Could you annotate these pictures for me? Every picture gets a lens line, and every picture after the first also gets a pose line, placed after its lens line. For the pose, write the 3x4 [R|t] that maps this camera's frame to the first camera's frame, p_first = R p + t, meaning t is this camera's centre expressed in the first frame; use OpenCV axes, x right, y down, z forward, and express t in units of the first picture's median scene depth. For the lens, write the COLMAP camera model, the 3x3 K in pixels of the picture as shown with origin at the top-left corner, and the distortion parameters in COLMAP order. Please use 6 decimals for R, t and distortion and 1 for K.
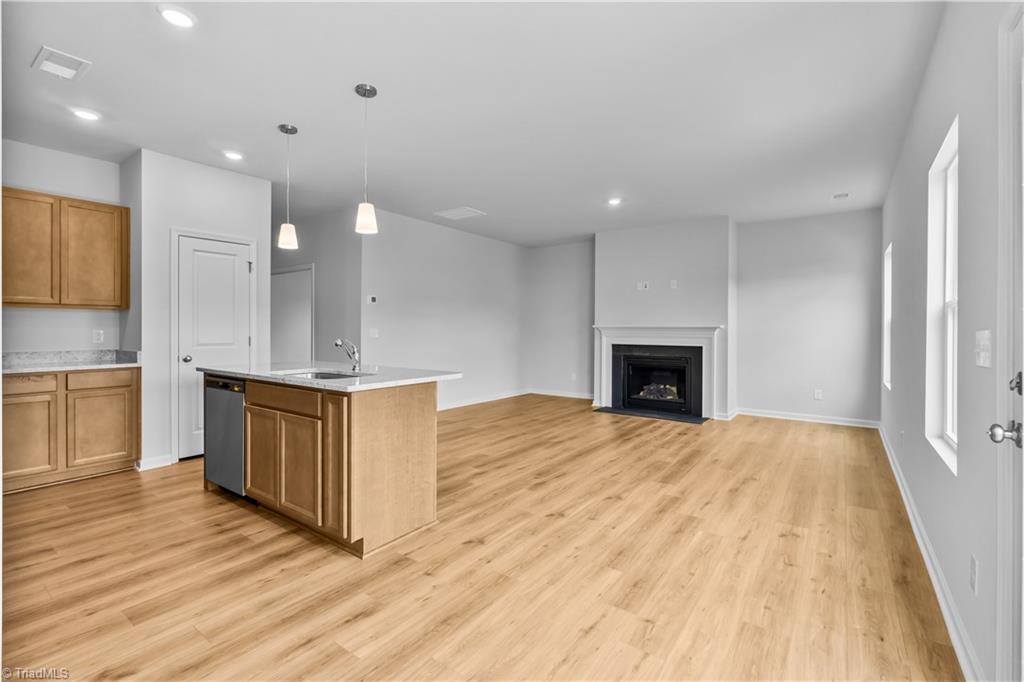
lens RADIAL K [[458.6, 0, 514.2], [0, 458.6, 327.7], [0, 0, 1]] dist [-0.000875, -0.000205]
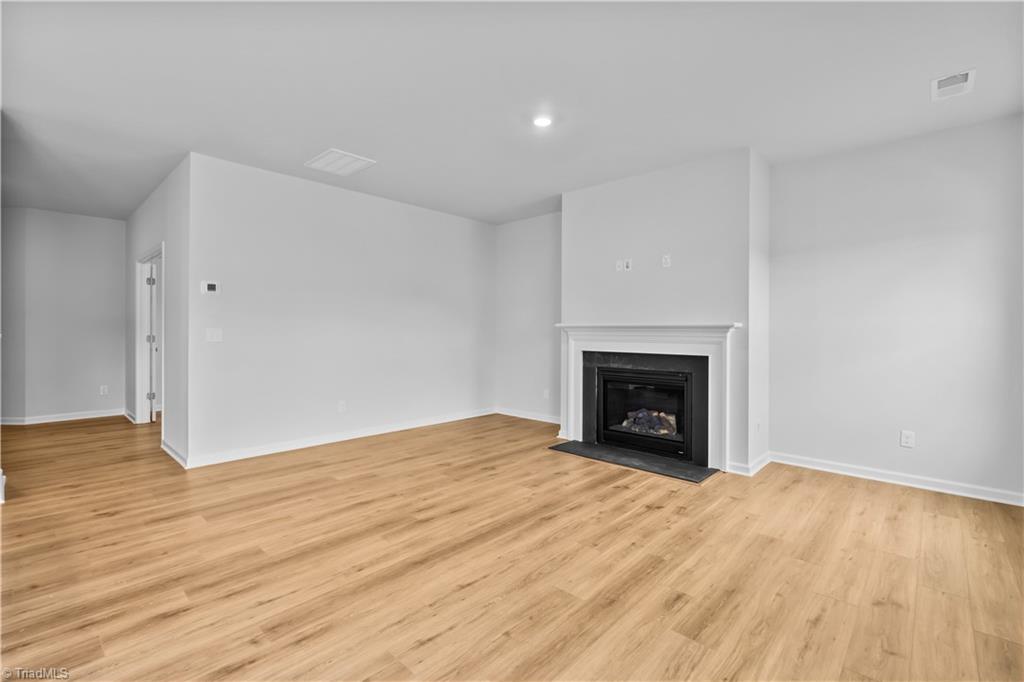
lens RADIAL K [[458.6, 0, 514.2], [0, 458.6, 327.7], [0, 0, 1]] dist [-0.000875, -0.000205]
pose [[0.991983, -0.002405, -0.126351, 0.248572], [0.002094, 0.999994, -0.002596, 0.002809], [0.126357, 0.002311, 0.991982, 0.371670]]
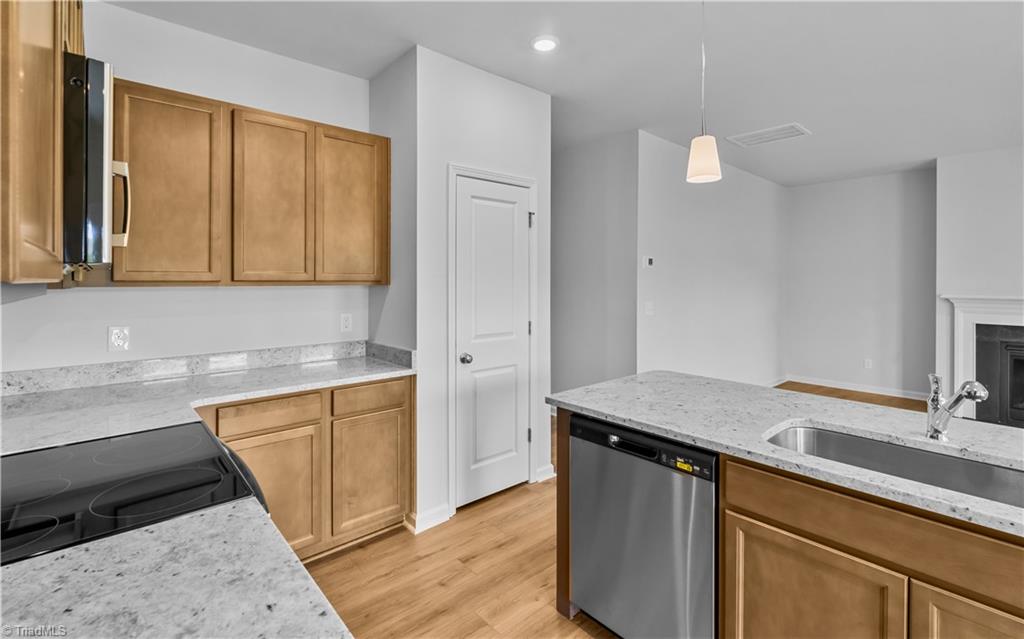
lens RADIAL K [[465.5, 0, 517.6], [0, 465.5, 275.8], [0, 0, 1]] dist [0.000351, -0.000334]
pose [[0.978031, -0.000787, -0.208459, -0.367021], [-0.000424, 0.999983, -0.005767, -0.036353], [0.208460, 0.005728, 0.978014, 0.257997]]
